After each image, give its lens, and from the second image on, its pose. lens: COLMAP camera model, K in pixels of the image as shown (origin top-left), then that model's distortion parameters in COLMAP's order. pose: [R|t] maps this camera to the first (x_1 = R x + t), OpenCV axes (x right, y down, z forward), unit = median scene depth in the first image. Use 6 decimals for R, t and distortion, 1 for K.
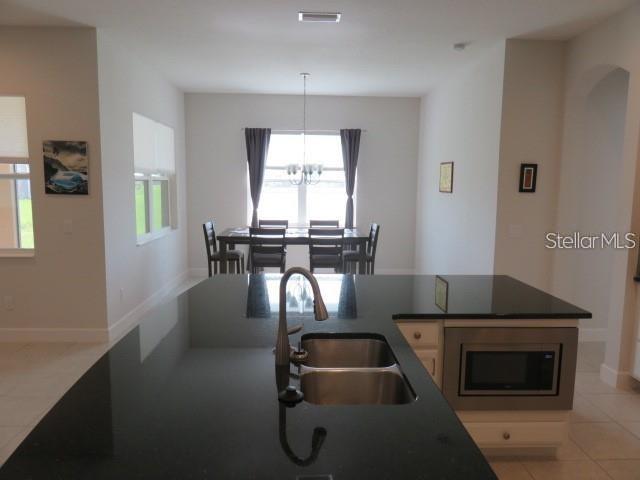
lens RADIAL K [[478.7, 0, 320.0], [0, 478.7, 240.0], [0, 0, 1]] dist [-0.004510, -0.000657]
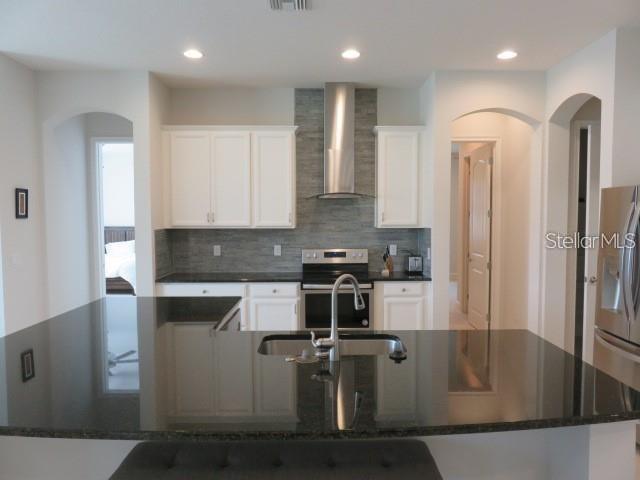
lens RADIAL K [[478.7, 0, 320.0], [0, 478.7, 240.0], [0, 0, 1]] dist [-0.004510, -0.000657]
pose [[0.040140, -0.068889, 0.996816, -0.520791], [0.124528, 0.990187, 0.063416, -0.044868], [-0.991404, 0.121586, 0.048325, 0.386373]]
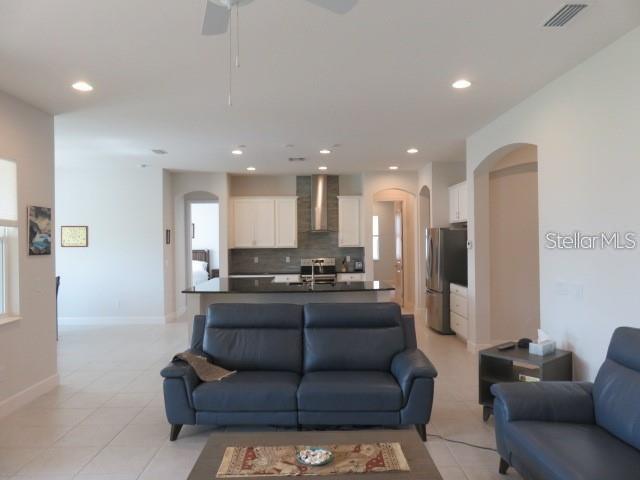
lens RADIAL K [[478.7, 0, 320.0], [0, 478.7, 240.0], [0, 0, 1]] dist [-0.004510, -0.000657]
pose [[0.018844, -0.015639, 0.999700, -1.617518], [0.133957, 0.990902, 0.012976, -0.058245], [-0.990808, 0.133673, 0.020767, 0.340421]]
